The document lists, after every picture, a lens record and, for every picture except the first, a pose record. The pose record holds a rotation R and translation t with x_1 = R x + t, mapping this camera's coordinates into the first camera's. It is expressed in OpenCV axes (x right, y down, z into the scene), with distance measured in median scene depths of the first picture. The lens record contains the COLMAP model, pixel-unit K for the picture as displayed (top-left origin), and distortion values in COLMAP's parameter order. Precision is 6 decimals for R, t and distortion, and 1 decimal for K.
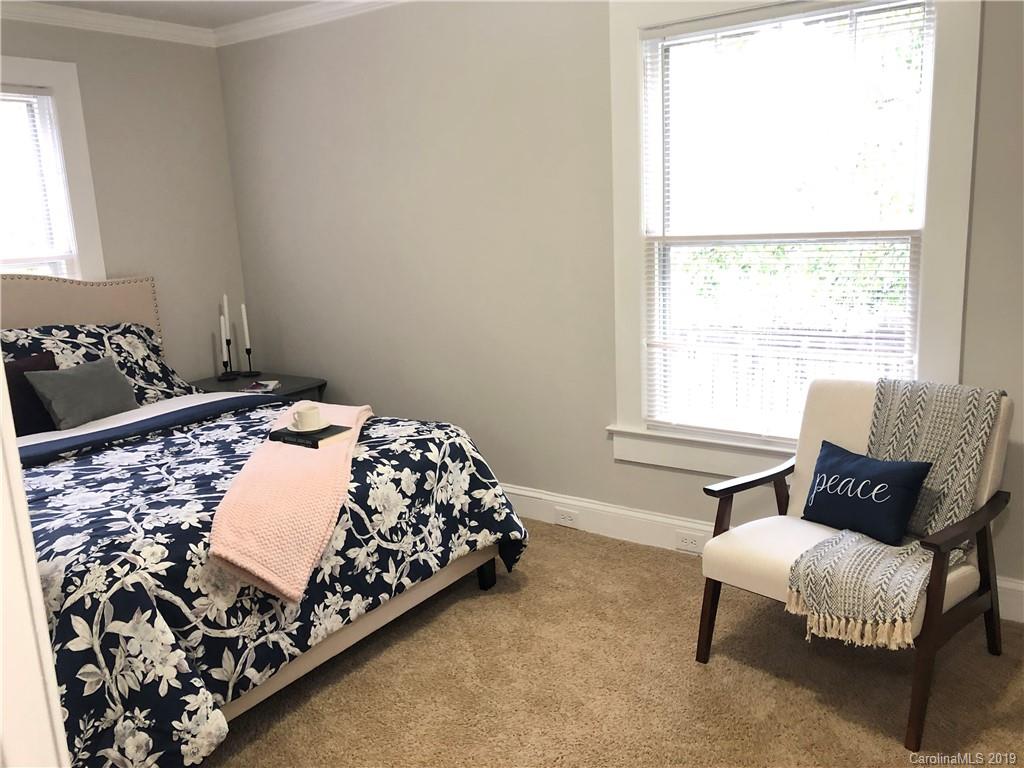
lens RADIAL K [[840.0, 0, 510.9], [0, 840.0, 382.9], [0, 0, 1]] dist [0.040121, -0.038358]
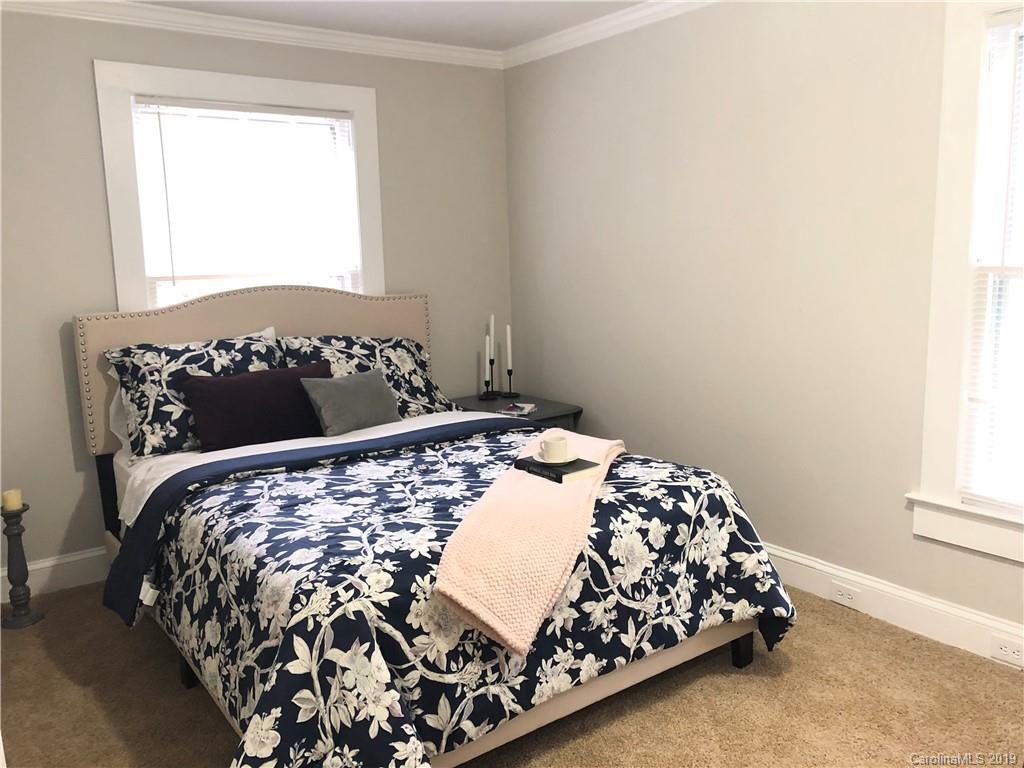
lens RADIAL K [[840.0, 0, 513.5], [0, 840.0, 375.6], [0, 0, 1]] dist [0.040121, -0.038358]
pose [[0.948873, 0.069671, -0.307874, -0.004508], [-0.082427, 0.996186, -0.028608, -0.009211], [0.304707, 0.052523, 0.950997, 0.102686]]
